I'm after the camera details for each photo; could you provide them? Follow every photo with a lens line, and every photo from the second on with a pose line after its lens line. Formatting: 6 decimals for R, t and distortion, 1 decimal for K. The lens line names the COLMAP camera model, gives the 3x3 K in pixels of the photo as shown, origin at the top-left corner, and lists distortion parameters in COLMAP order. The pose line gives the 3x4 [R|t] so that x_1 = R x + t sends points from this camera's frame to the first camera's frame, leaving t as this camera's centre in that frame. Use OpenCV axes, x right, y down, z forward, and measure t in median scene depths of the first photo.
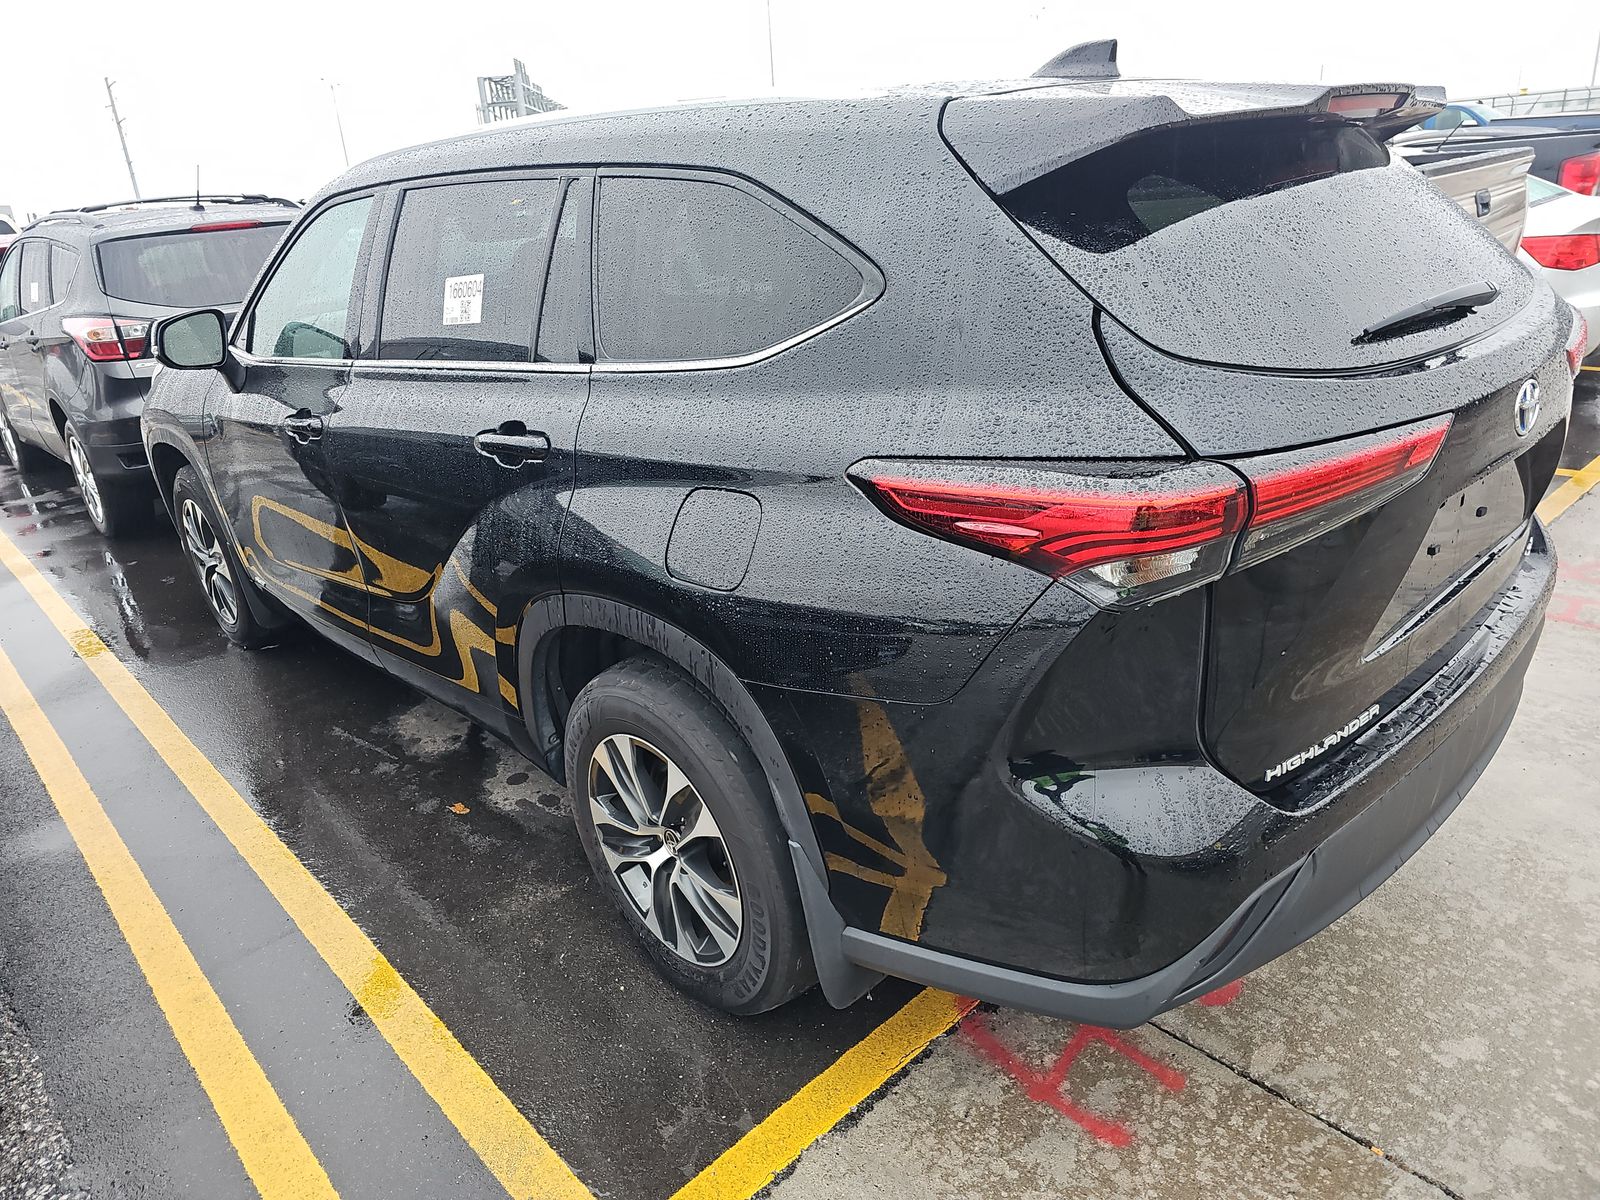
lens RADIAL K [[1070.1, 0, 795.1], [0, 1070.1, 599.1], [0, 0, 1]] dist [0.035313, -0.028456]
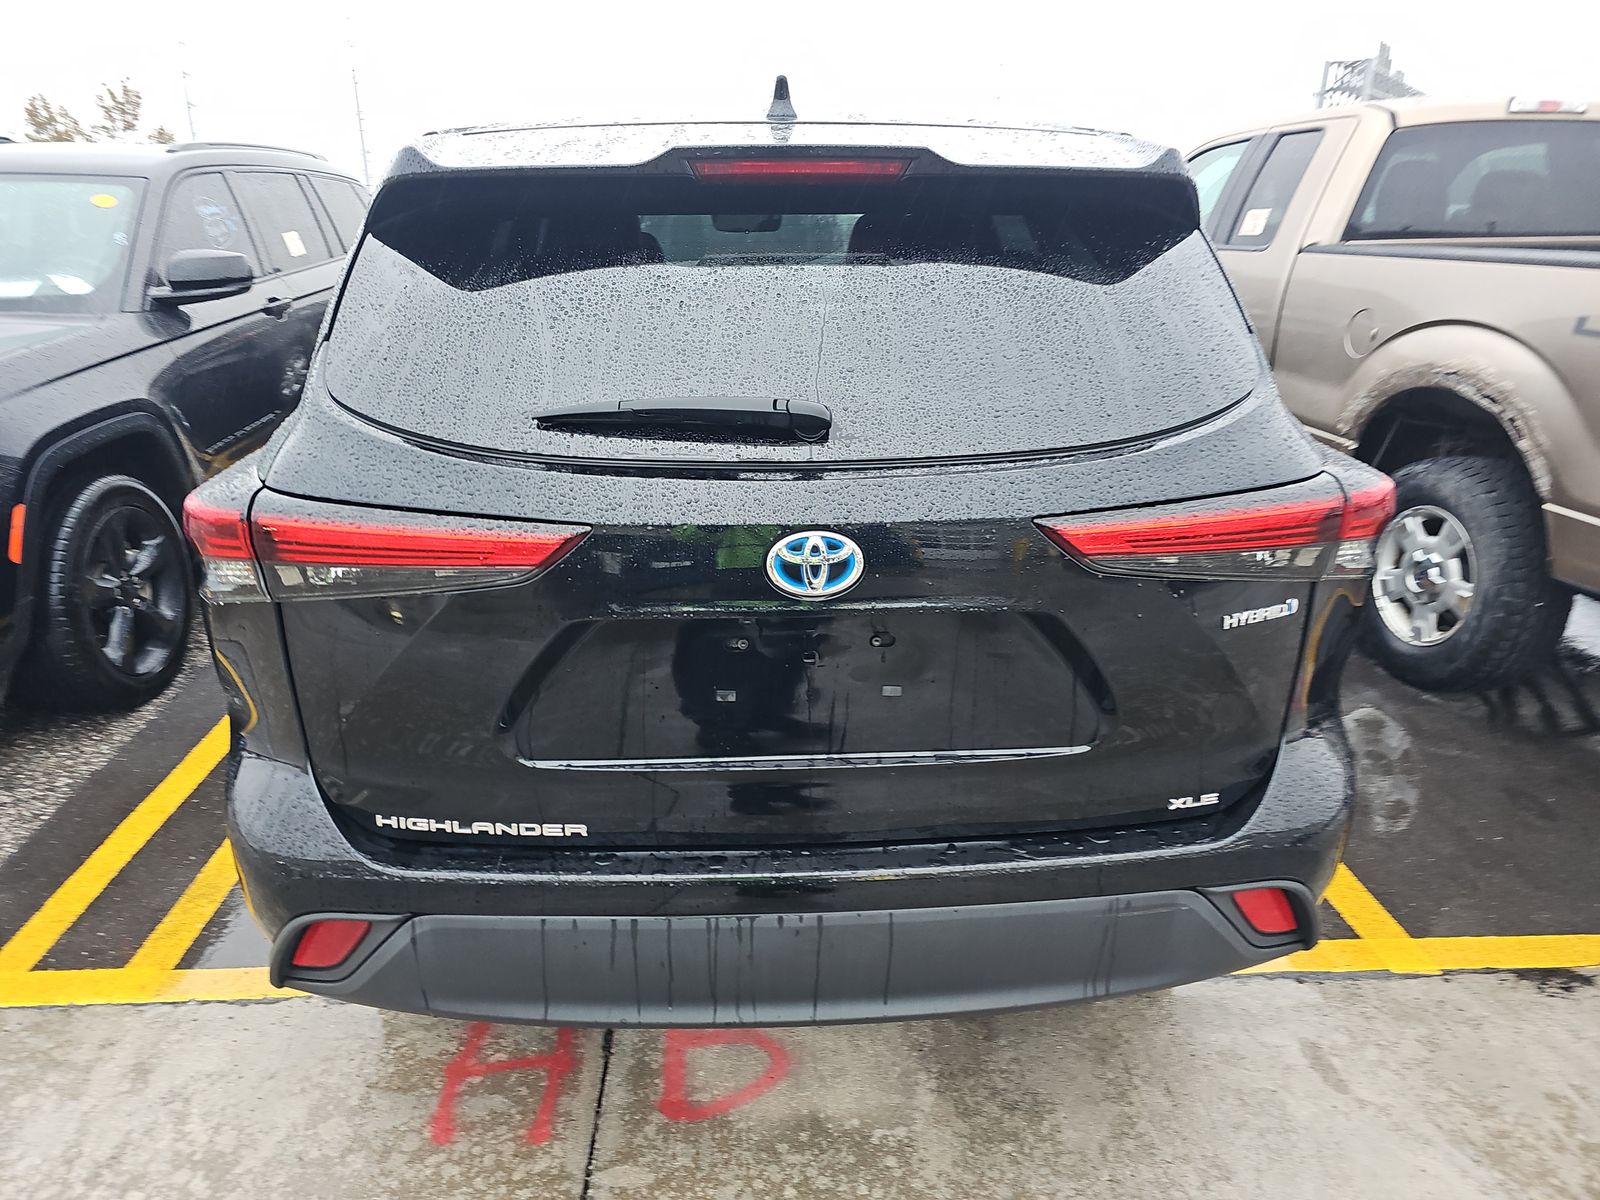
lens RADIAL K [[1070.1, 0, 790.9], [0, 1070.1, 600.0], [0, 0, 1]] dist [0.035313, -0.028456]
pose [[0.756509, 0.301736, -0.580215, 0.958168], [-0.293469, 0.949487, 0.111135, -0.198594], [0.584440, 0.086200, 0.806845, 0.296061]]
